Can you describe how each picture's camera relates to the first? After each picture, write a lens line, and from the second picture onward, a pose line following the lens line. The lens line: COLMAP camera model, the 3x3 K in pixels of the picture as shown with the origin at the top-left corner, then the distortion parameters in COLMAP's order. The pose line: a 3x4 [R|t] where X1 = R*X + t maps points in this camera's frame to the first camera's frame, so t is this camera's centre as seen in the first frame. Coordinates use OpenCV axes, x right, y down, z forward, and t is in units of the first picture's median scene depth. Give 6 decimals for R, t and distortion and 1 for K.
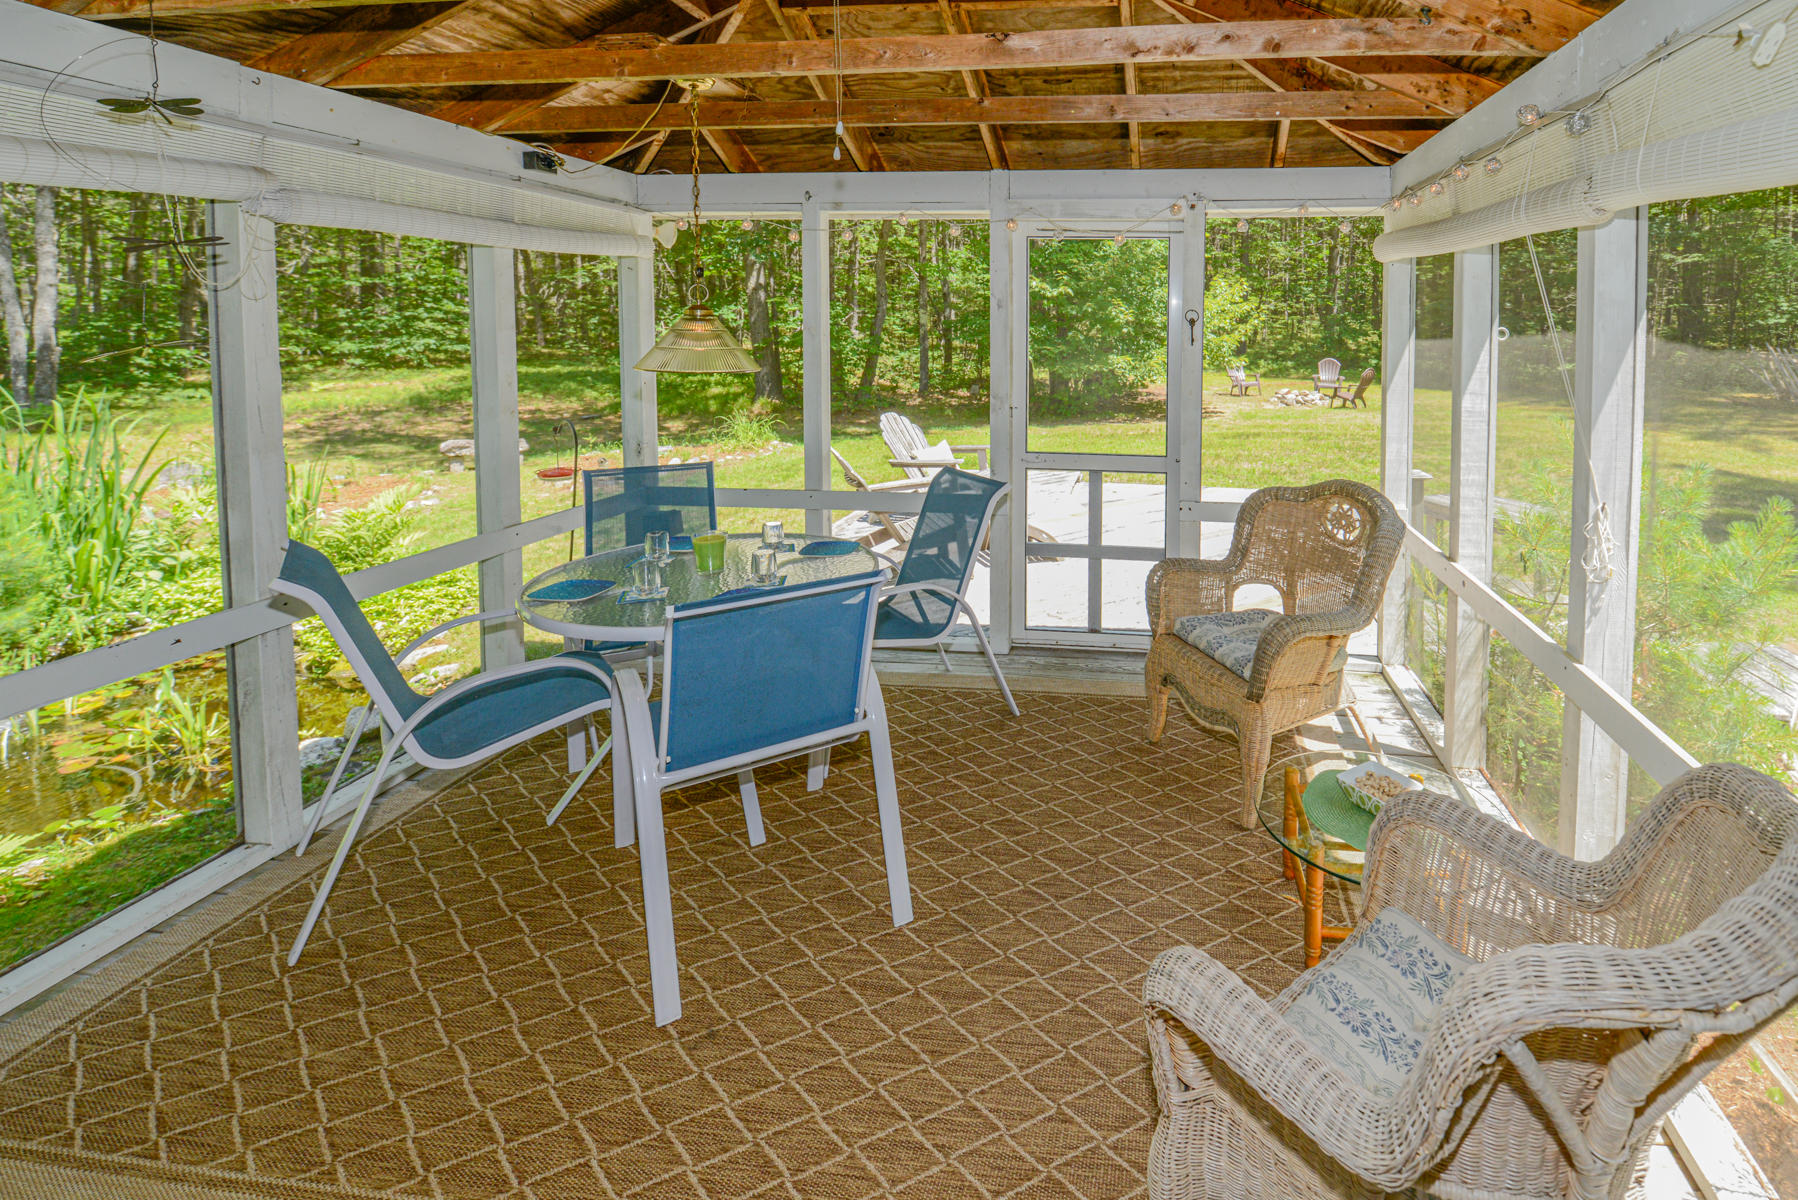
lens RADIAL K [[800.1, 0, 981.2], [0, 800.1, 602.6], [0, 0, 1]] dist [0.001650, -0.009007]
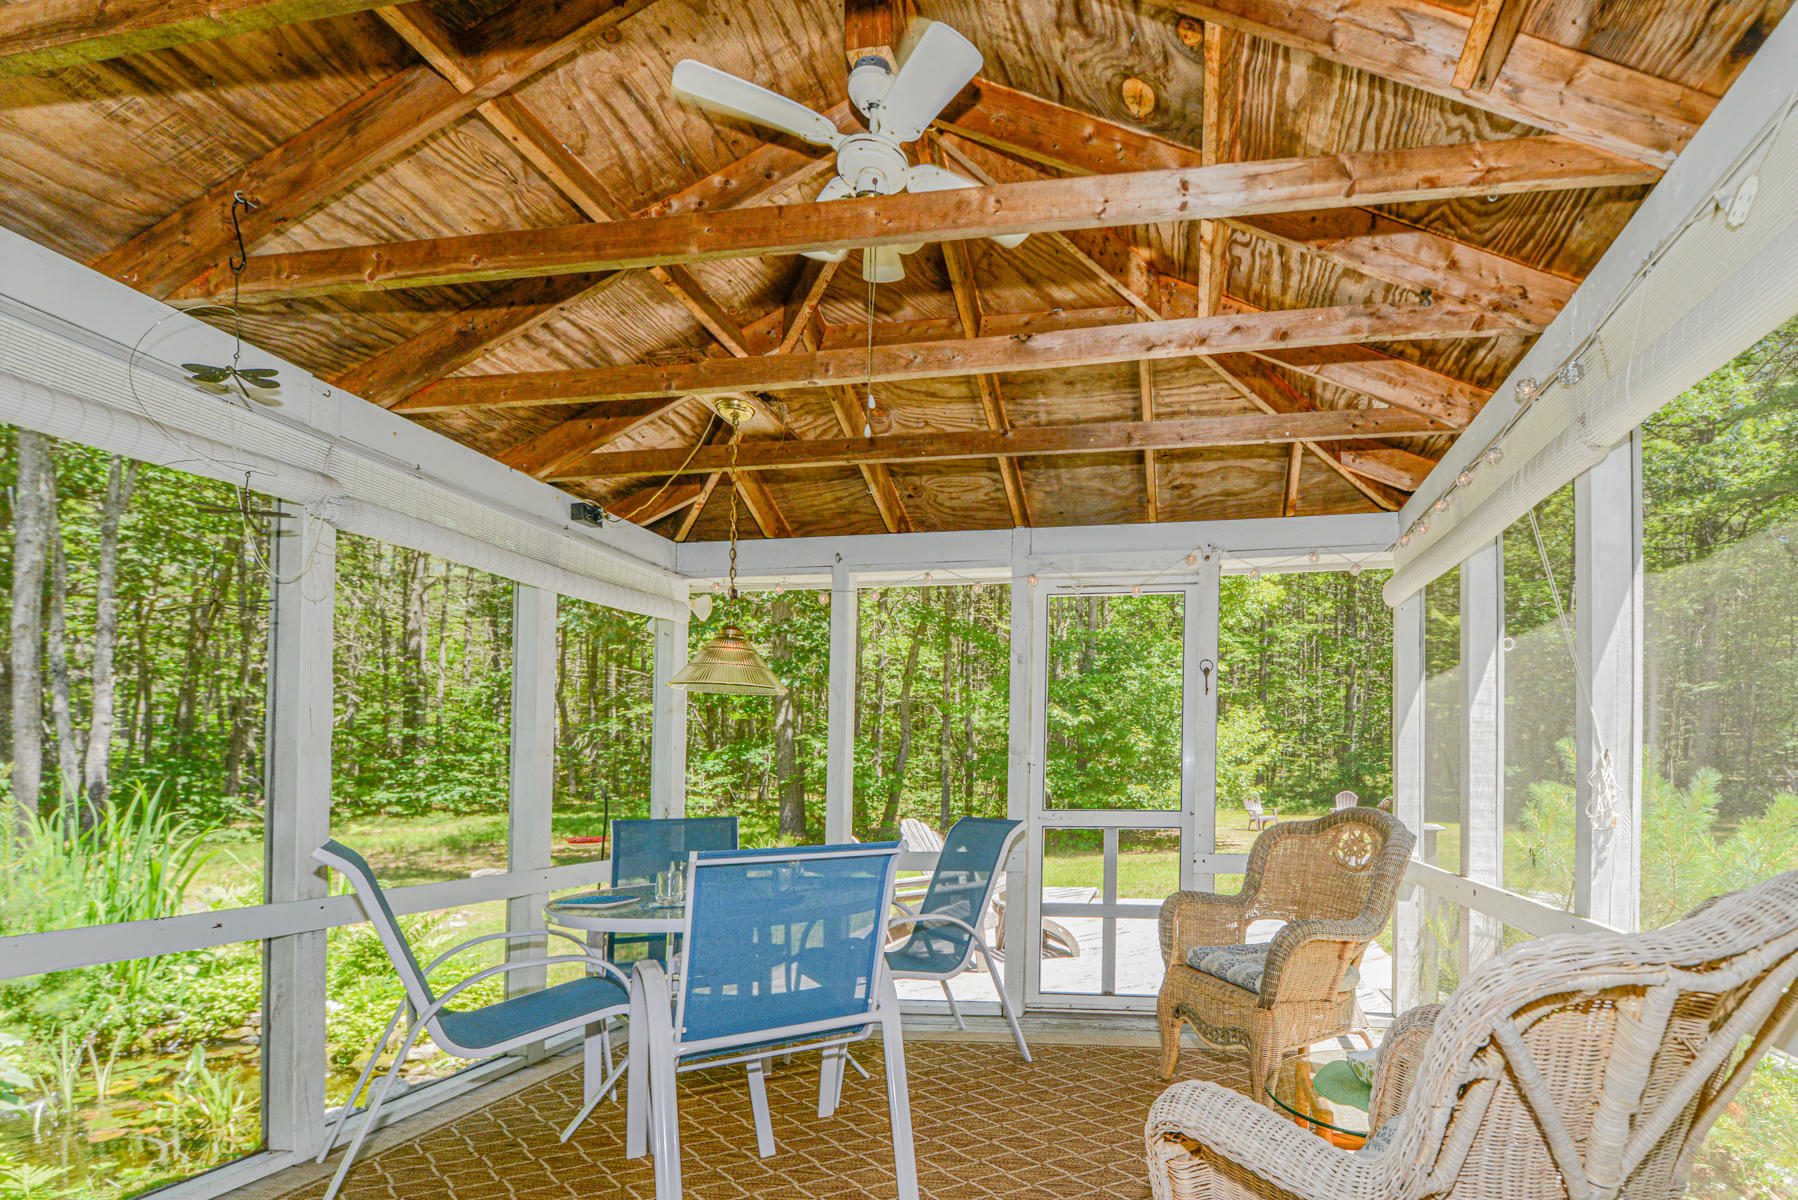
lens RADIAL K [[755.1, 0, 977.9], [0, 755.1, 599.7], [0, 0, 1]] dist [0.000432, -0.006597]
pose [[0.999581, 0.020843, -0.020060, -0.014756], [-0.022068, 0.997774, -0.062934, -0.448807], [0.018704, 0.063350, 0.997816, 0.024252]]
